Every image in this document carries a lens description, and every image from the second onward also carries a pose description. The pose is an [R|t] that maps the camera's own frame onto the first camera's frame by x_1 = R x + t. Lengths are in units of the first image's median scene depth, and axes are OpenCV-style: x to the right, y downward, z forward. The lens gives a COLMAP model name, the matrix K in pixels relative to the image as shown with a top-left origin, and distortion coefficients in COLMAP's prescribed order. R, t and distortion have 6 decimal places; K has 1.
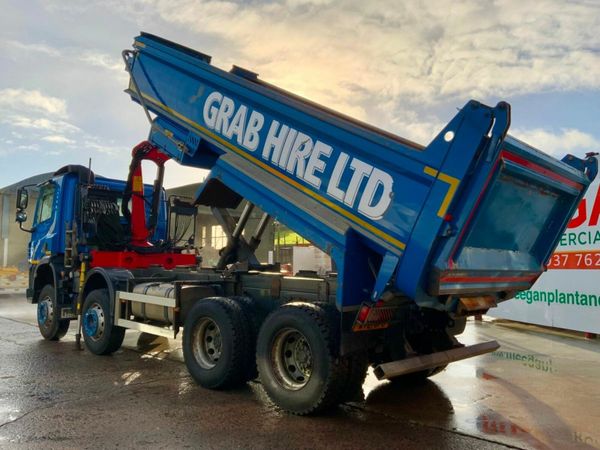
lens RADIAL K [[494.6, 0, 300.0], [0, 494.6, 225.0], [0, 0, 1]] dist [-0.012253, 0.002472]
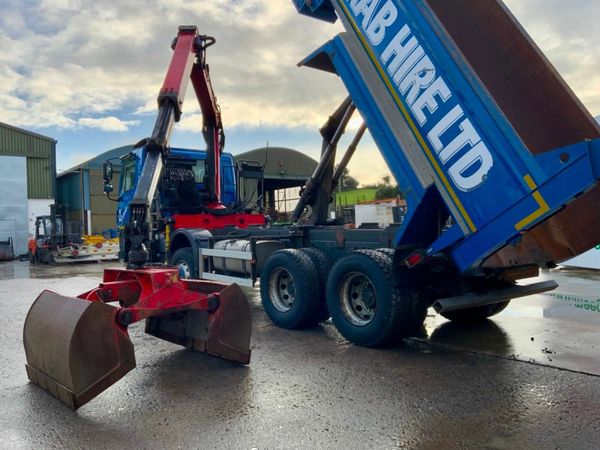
lens RADIAL K [[552.9, 0, 300.0], [0, 552.9, 225.0], [0, 0, 1]] dist [0.049329, -0.006730]
pose [[0.992391, -0.047070, -0.113777, 0.003003], [0.053514, 0.997091, 0.054266, 0.024552], [0.110892, -0.059942, 0.992023, -0.224336]]
